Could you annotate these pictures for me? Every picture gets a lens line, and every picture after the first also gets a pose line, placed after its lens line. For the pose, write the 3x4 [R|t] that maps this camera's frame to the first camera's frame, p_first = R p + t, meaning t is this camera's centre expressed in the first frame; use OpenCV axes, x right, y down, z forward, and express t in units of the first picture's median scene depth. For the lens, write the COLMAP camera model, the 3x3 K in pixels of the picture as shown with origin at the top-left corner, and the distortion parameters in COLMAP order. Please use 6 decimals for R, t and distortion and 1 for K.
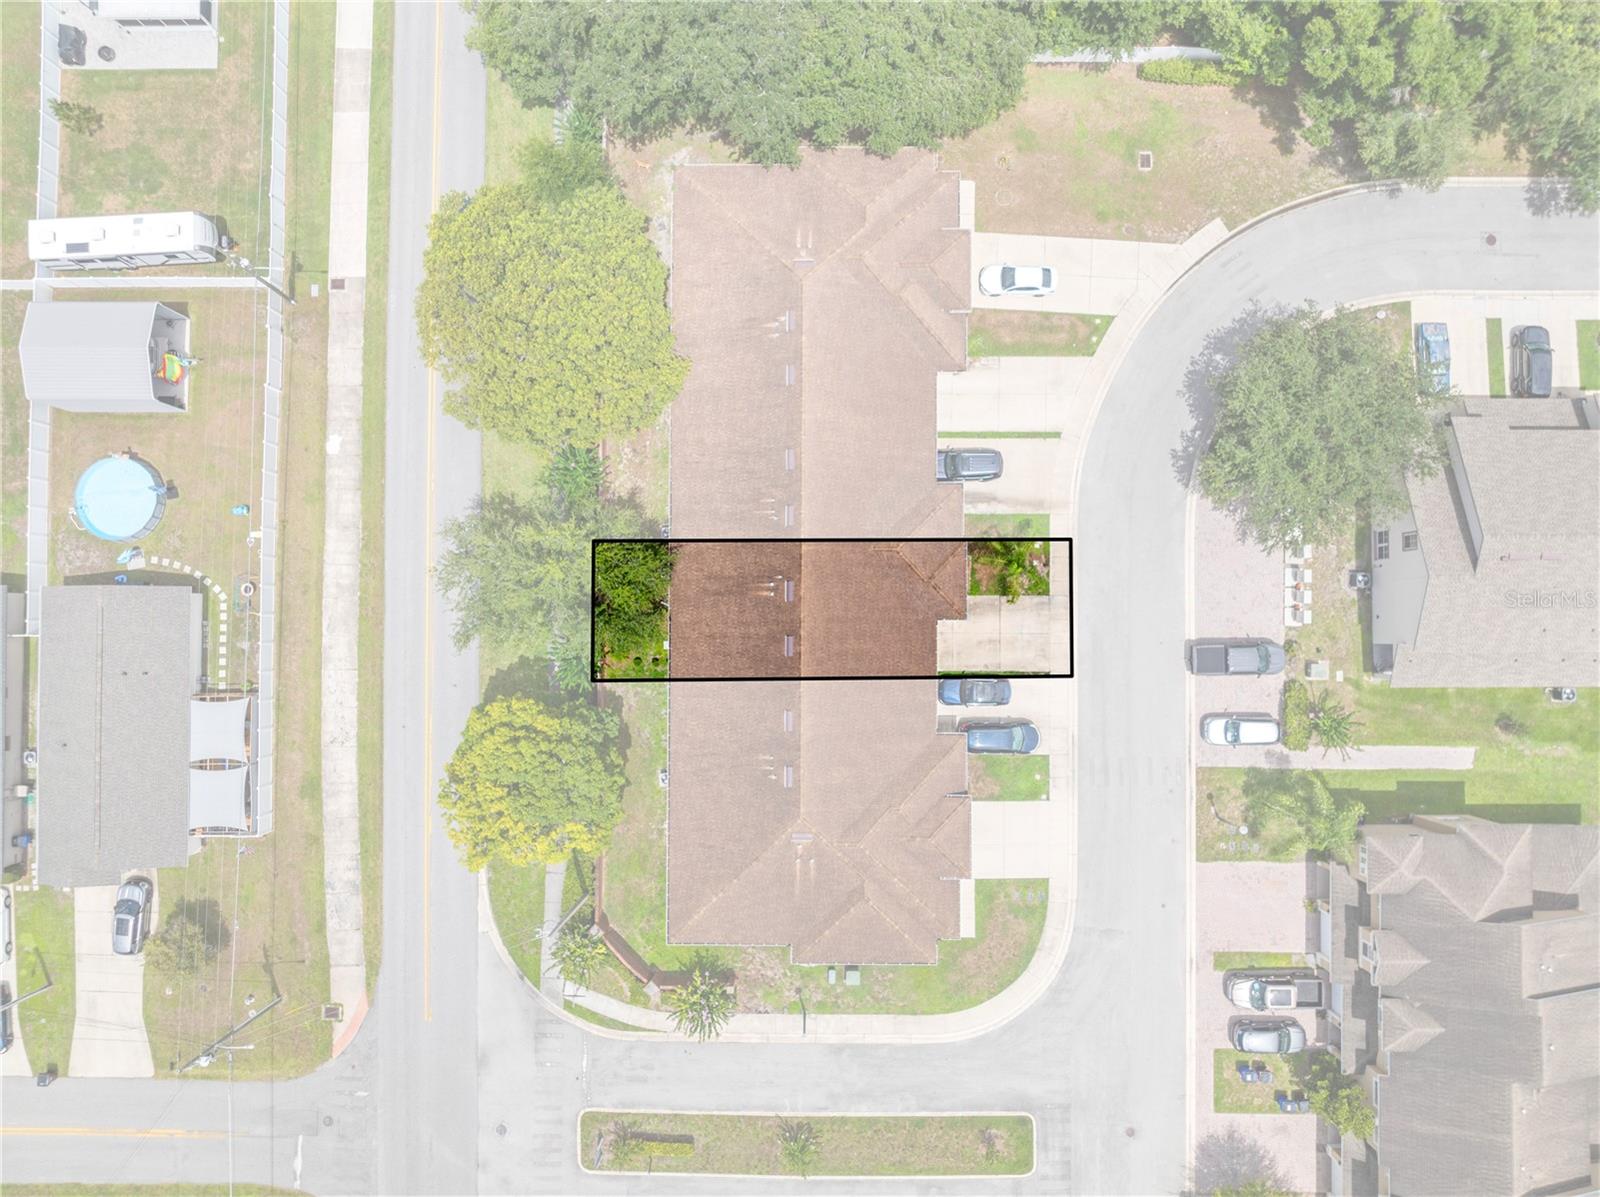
lens RADIAL K [[1128.1, 0, 796.5], [0, 1128.1, 591.9], [0, 0, 1]] dist [-0.039454, 0.008601]
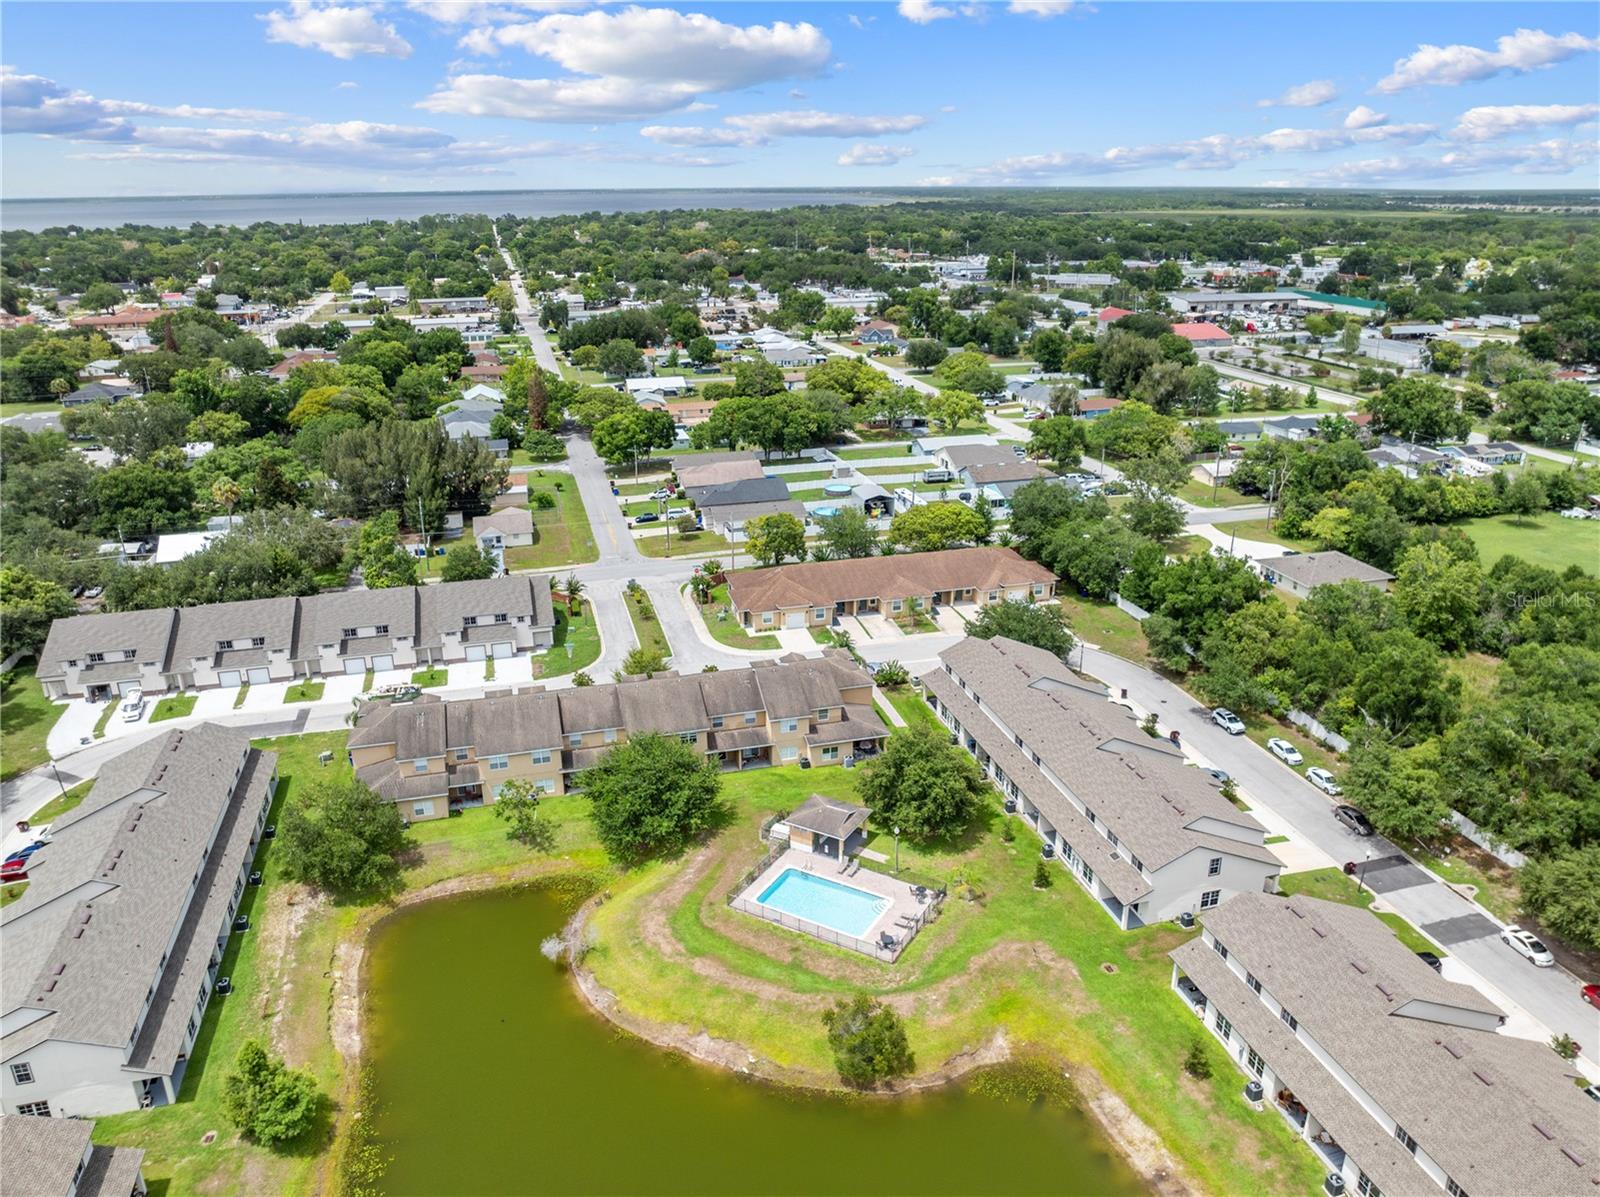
lens RADIAL K [[1128.1, 0, 803.7], [0, 1128.1, 596.1], [0, 0, 1]] dist [-0.039454, 0.008601]
pose [[0.265563, 0.346399, -0.899713, 2.263855], [-0.963571, 0.126083, -0.235868, 0.751868], [0.031734, 0.929575, 0.367263, 0.110943]]
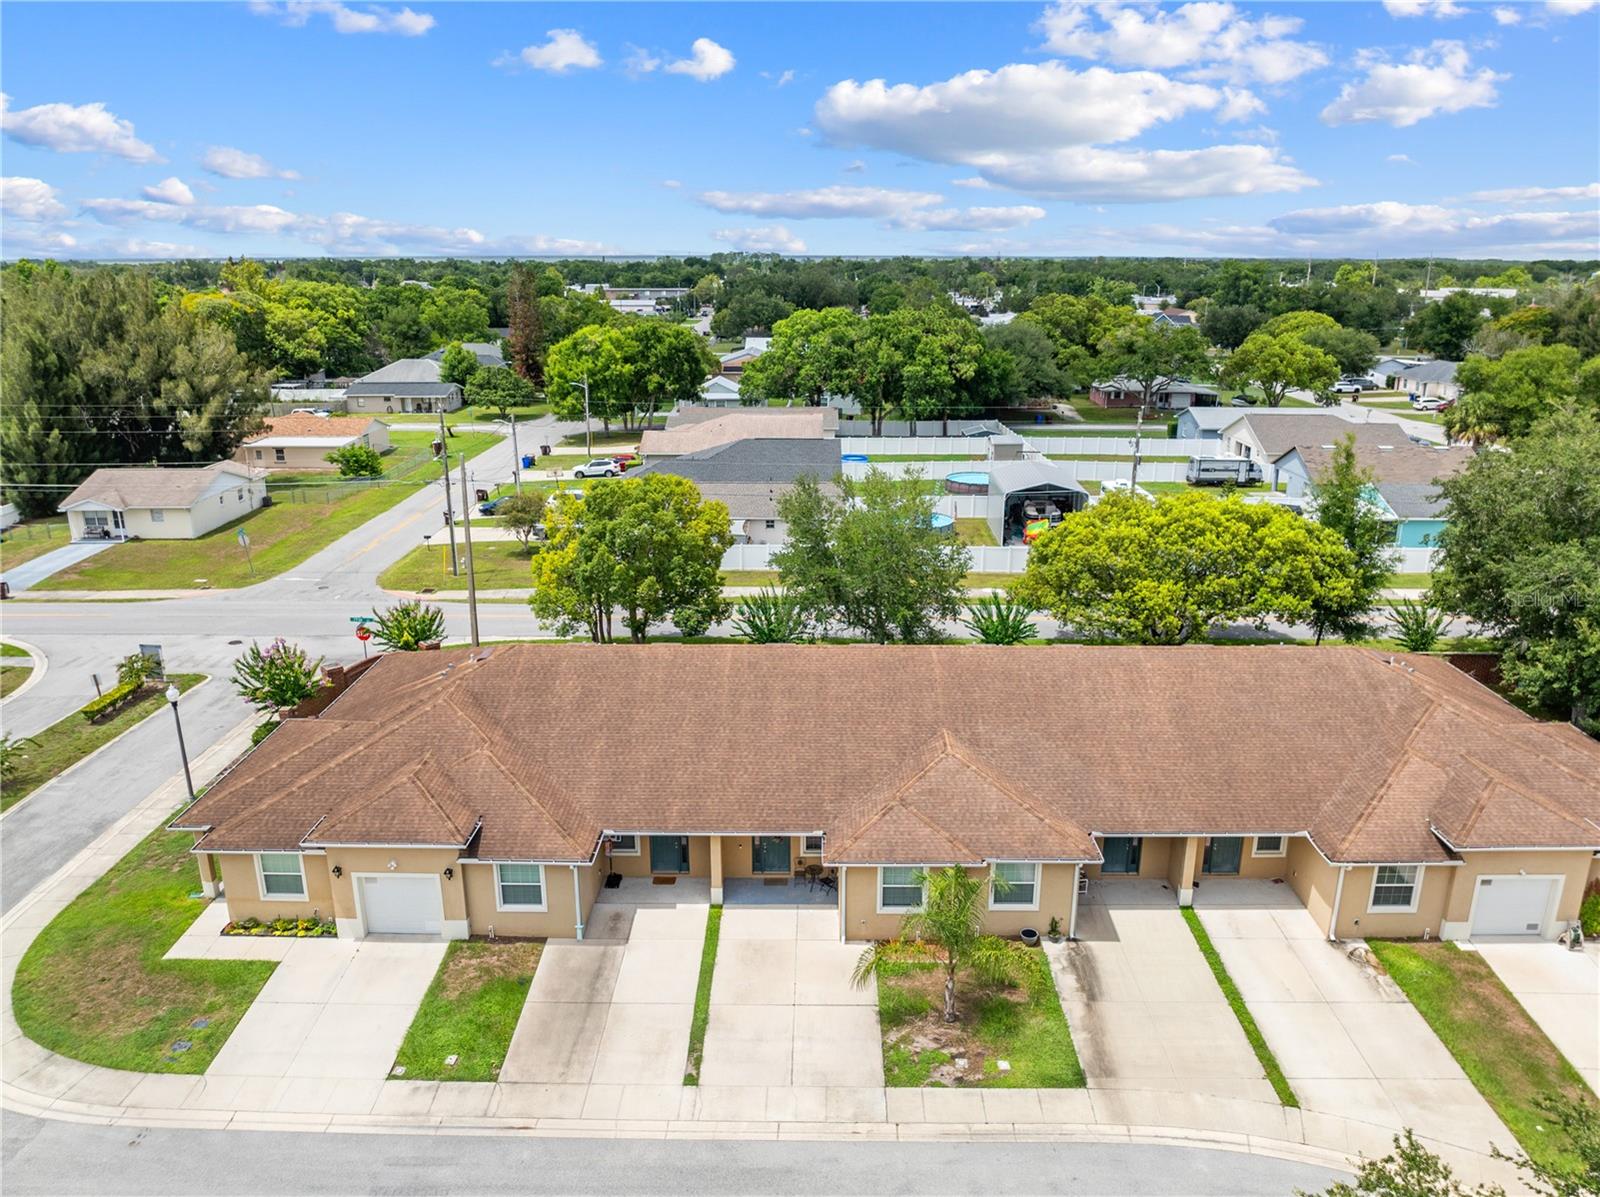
lens RADIAL K [[1128.1, 0, 812.6], [0, 1128.1, 595.1], [0, 0, 1]] dist [-0.039454, 0.008601]
pose [[0.001241, 0.303580, -0.952805, 0.586723], [-0.999609, 0.026998, 0.007300, 0.023049], [0.027940, 0.952423, 0.303495, 0.746639]]
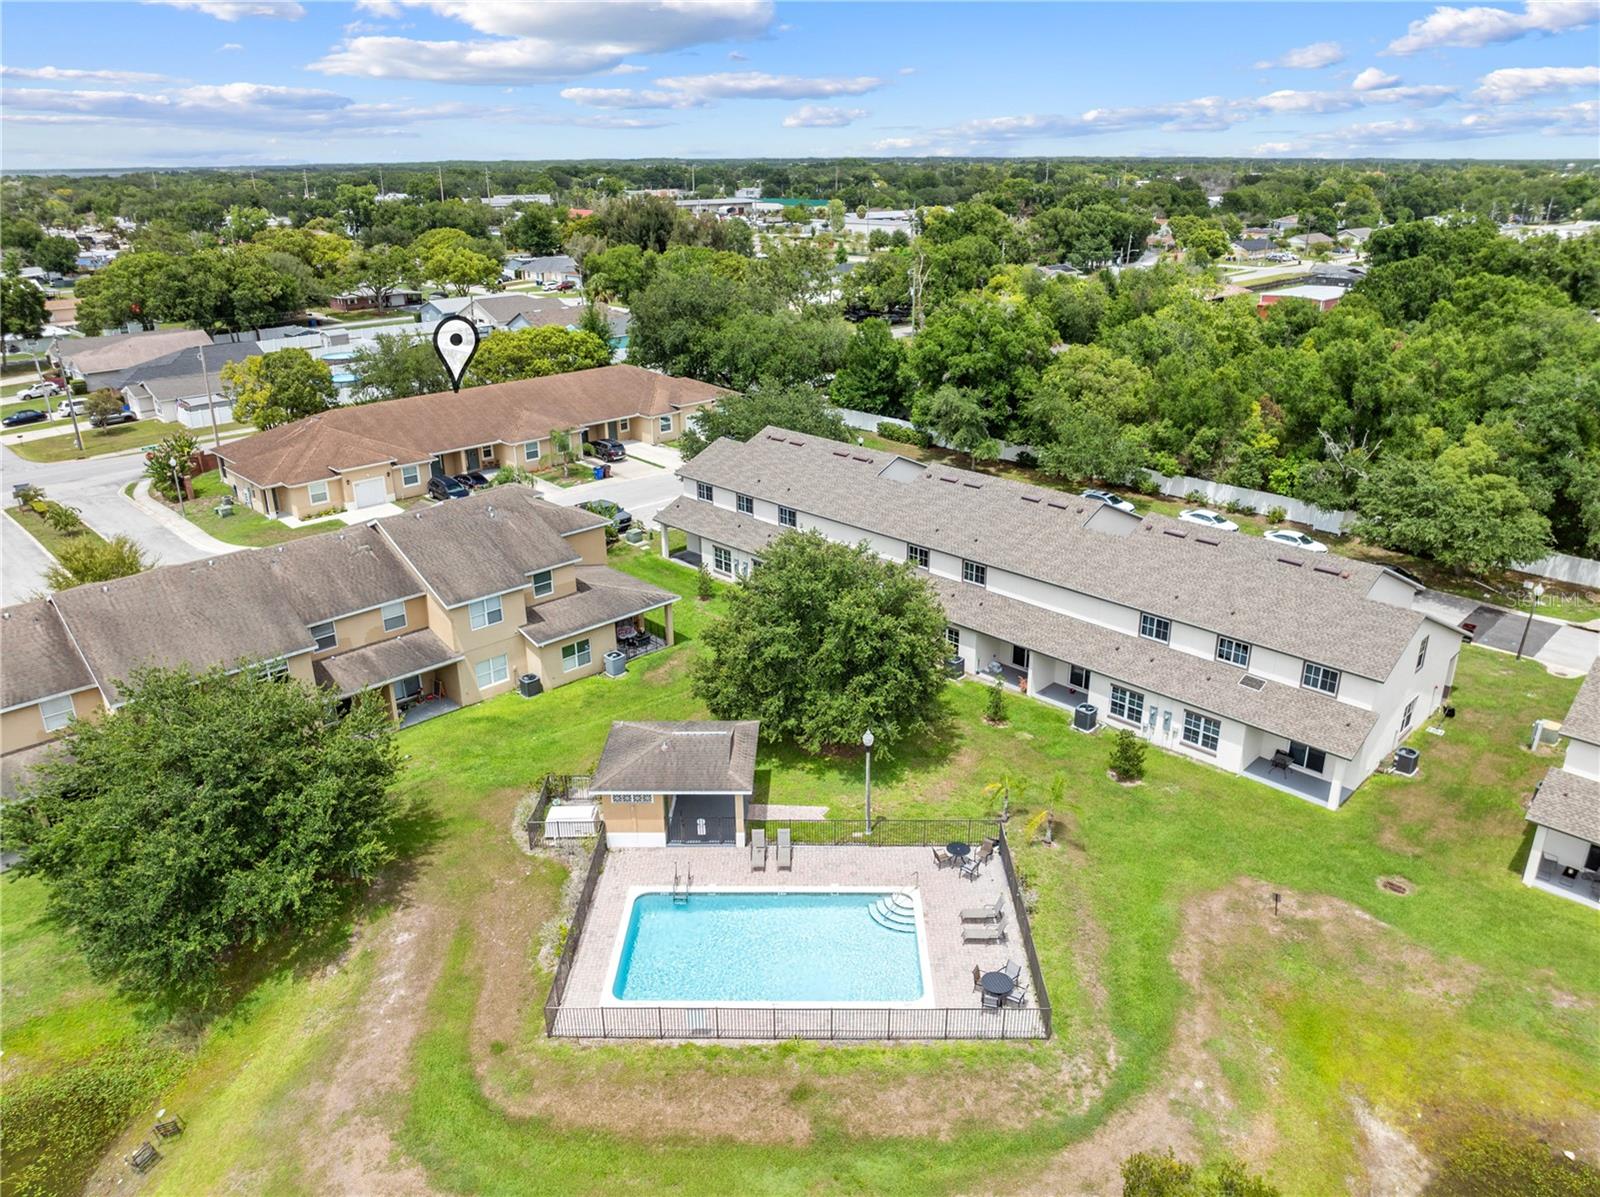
lens RADIAL K [[1128.1, 0, 808.1], [0, 1128.1, 595.2], [0, 0, 1]] dist [-0.039454, 0.008601]
pose [[0.705133, 0.268237, -0.656381, 1.437360], [-0.708881, 0.288303, -0.643715, 0.747896], [0.016568, 0.919201, 0.393440, 0.620071]]
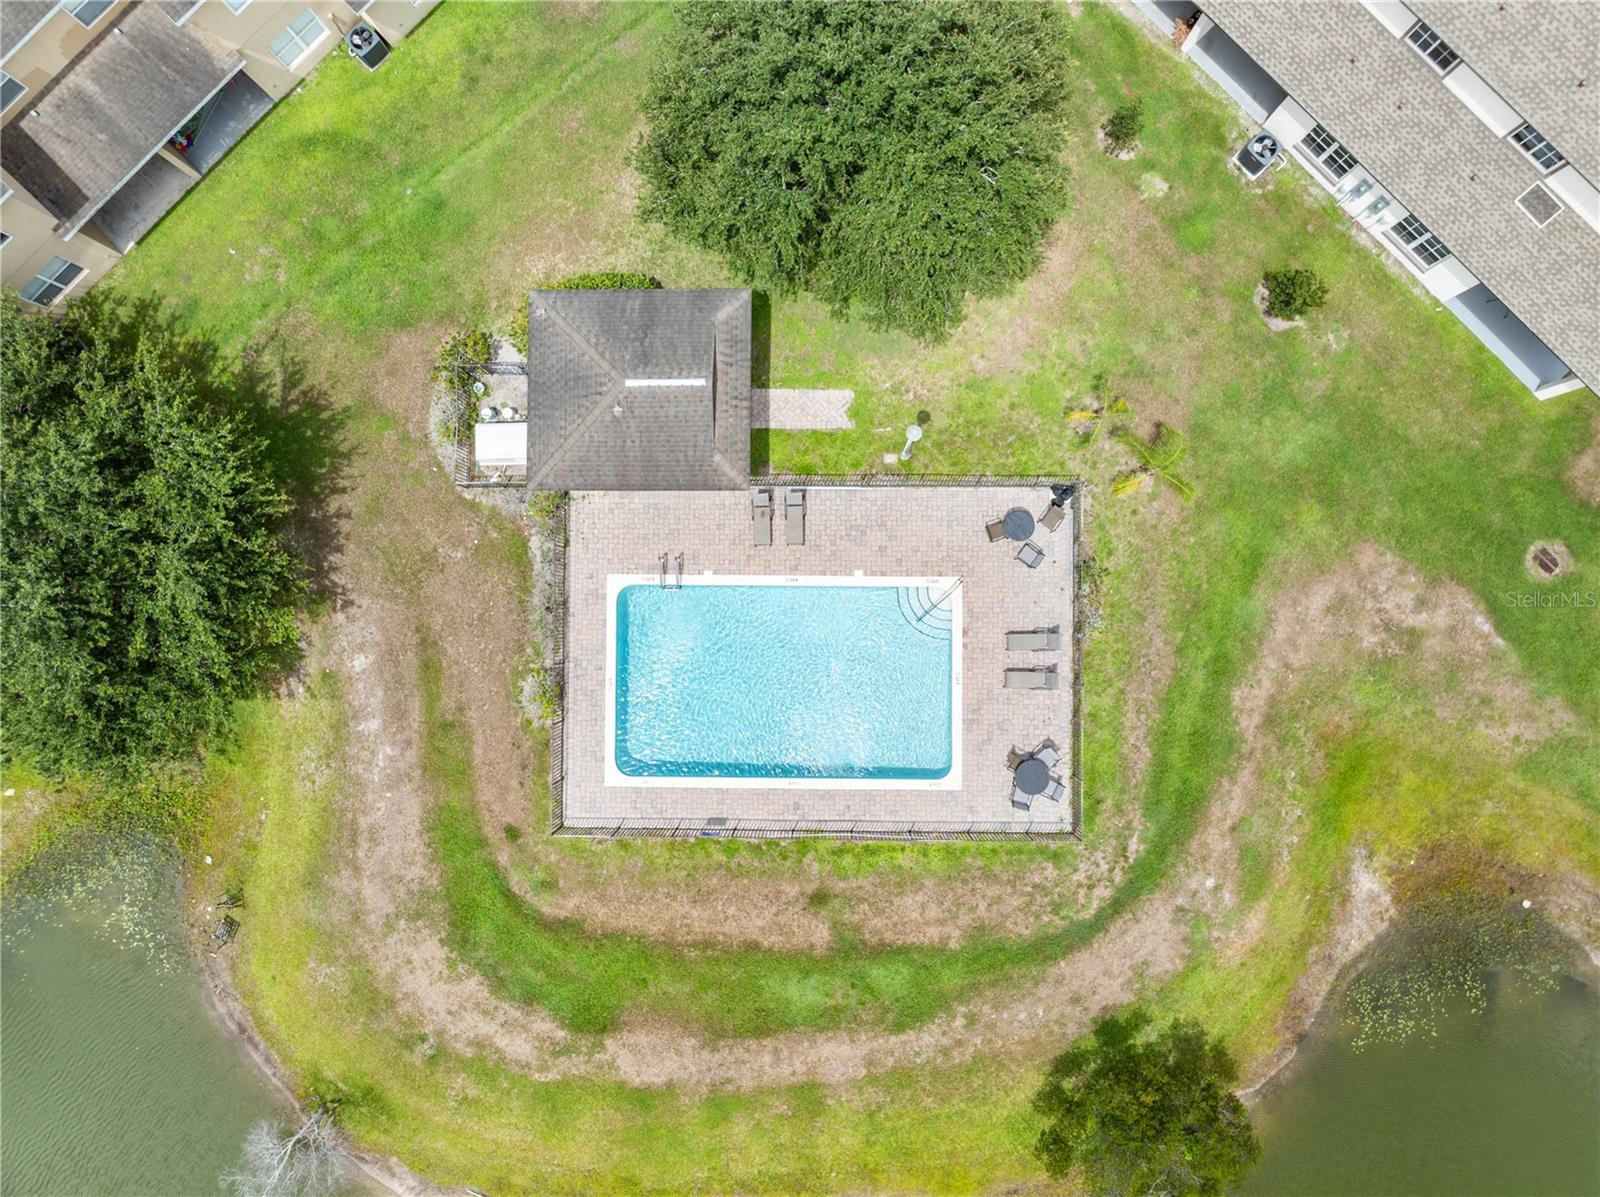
lens RADIAL K [[1128.1, 0, 815.7], [0, 1128.1, 593.8], [0, 0, 1]] dist [-0.039454, 0.008601]
pose [[0.707265, 0.706838, -0.012494, 1.067475], [-0.706623, 0.707365, 0.017847, 0.380600], [0.021452, -0.003794, 0.999763, 0.501809]]
